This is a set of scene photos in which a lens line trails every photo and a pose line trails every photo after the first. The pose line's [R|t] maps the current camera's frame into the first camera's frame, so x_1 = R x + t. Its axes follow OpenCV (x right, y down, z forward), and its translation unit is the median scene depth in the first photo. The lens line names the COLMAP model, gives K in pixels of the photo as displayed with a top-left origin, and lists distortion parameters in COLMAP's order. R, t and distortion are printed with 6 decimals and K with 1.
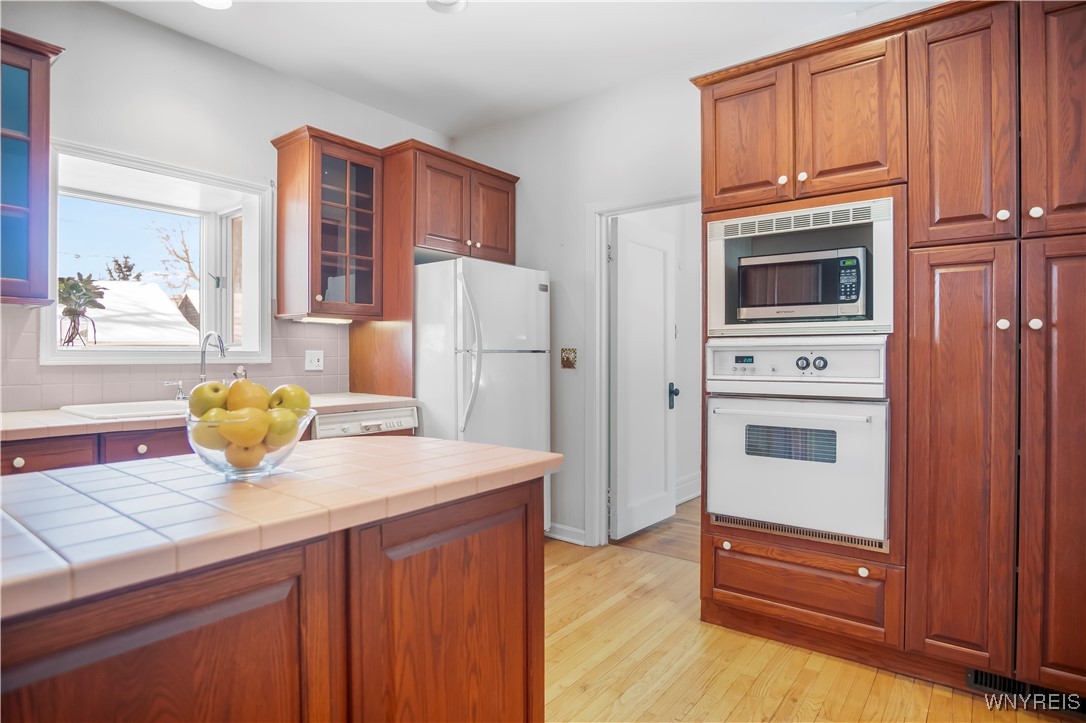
lens RADIAL K [[597.0, 0, 540.8], [0, 597.0, 358.6], [0, 0, 1]] dist [-0.033138, 0.001398]
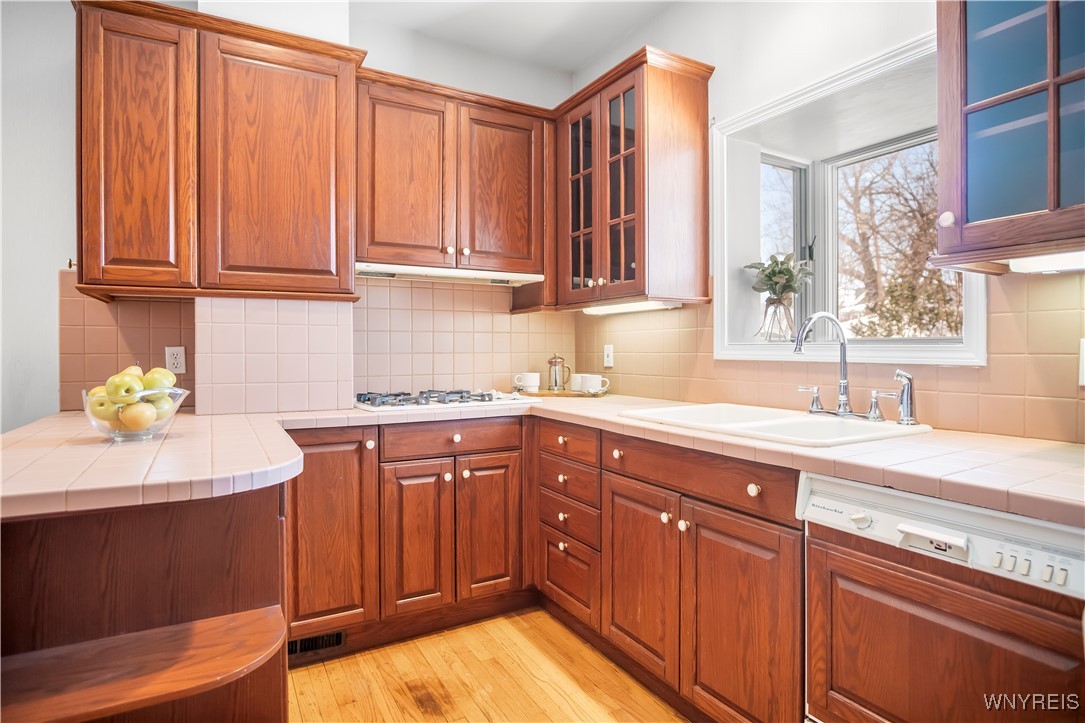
lens RADIAL K [[587.3, 0, 540.8], [0, 587.3, 358.5], [0, 0, 1]] dist [-0.035388, -0.001520]
pose [[-0.391366, 0.012870, -0.920145, 0.188256], [-0.008218, 0.999813, 0.017480, -0.005783], [0.920198, 0.014403, -0.391187, 1.230306]]
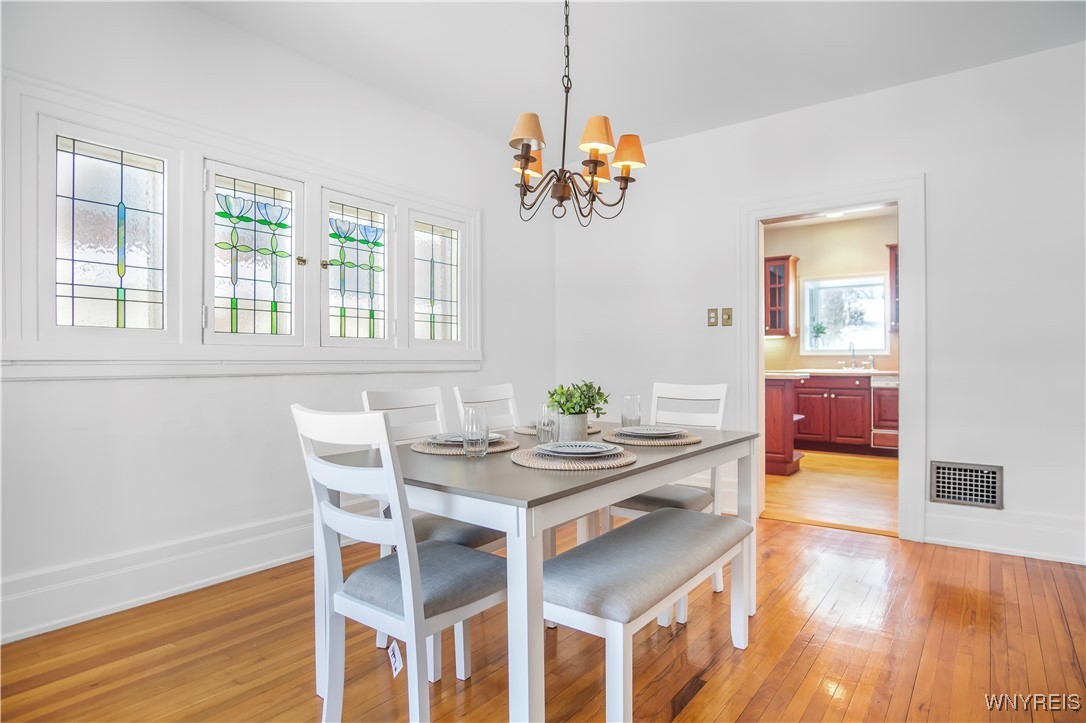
lens RADIAL K [[597.0, 0, 540.8], [0, 597.0, 358.6], [0, 0, 1]] dist [-0.033138, 0.001398]
pose [[0.004846, -0.004490, -0.999978, 2.392401], [-0.007889, 0.999959, -0.004528, 0.058604], [0.999957, 0.007911, 0.004810, -0.373889]]
